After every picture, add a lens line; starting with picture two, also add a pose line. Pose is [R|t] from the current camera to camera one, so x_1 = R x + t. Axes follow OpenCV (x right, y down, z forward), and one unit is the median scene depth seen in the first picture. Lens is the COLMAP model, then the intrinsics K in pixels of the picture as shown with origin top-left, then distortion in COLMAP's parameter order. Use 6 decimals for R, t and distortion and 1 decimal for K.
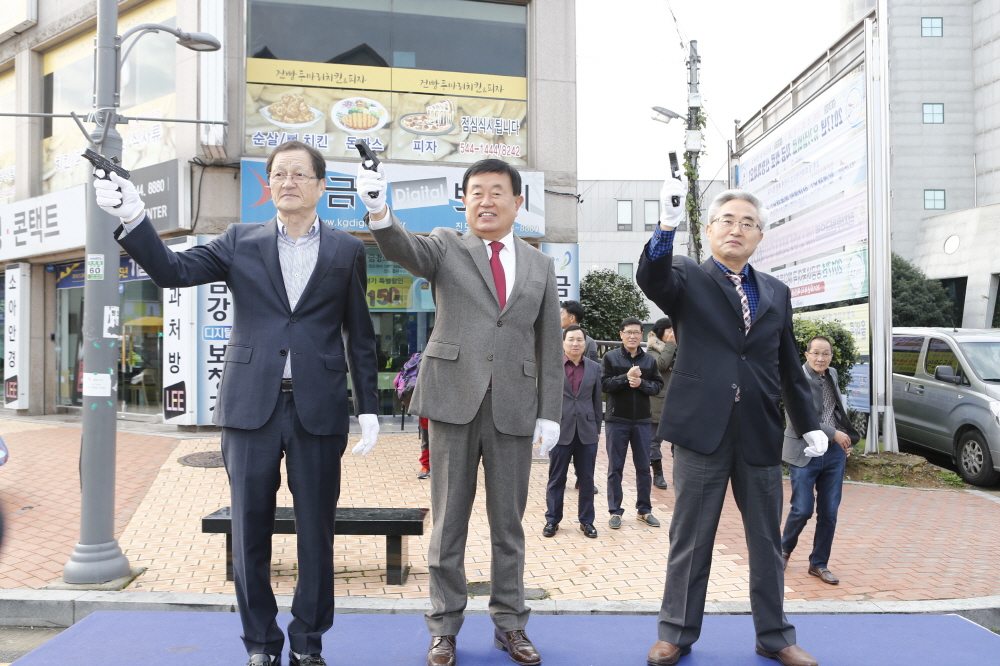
lens RADIAL K [[841.9, 0, 500.6], [0, 841.9, 325.8], [0, 0, 1]] dist [-0.035360, 0.046905]
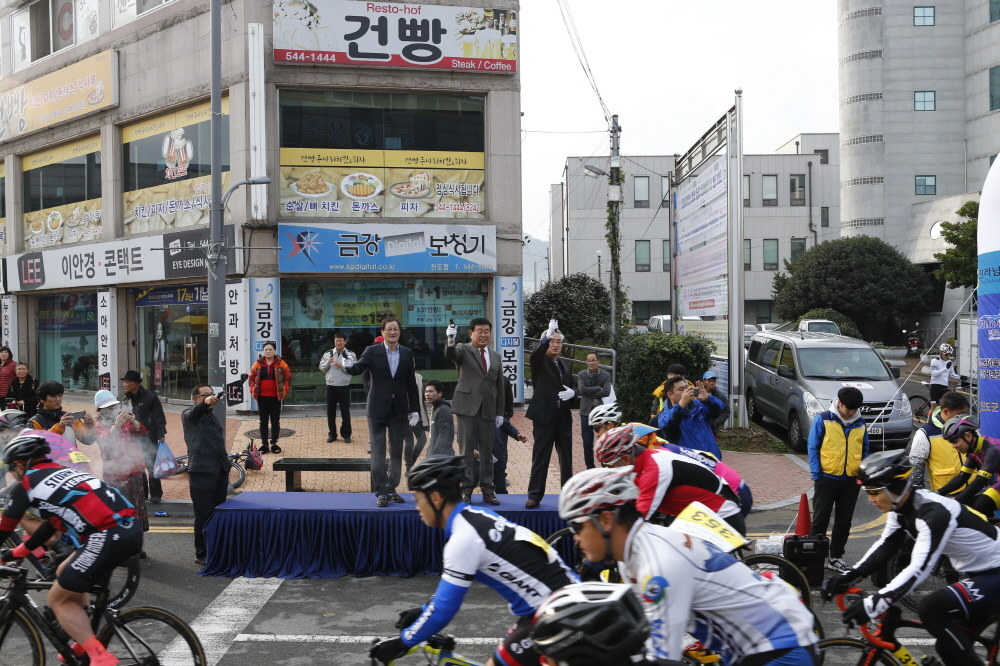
lens RADIAL K [[928.8, 0, 498.2], [0, 928.8, 323.5], [0, 0, 1]] dist [-0.014002, 0.000000]
pose [[0.999090, -0.008138, -0.041859, 0.105875], [0.009561, 0.999380, 0.033884, -0.066445], [0.041557, -0.034253, 0.998549, -0.465698]]
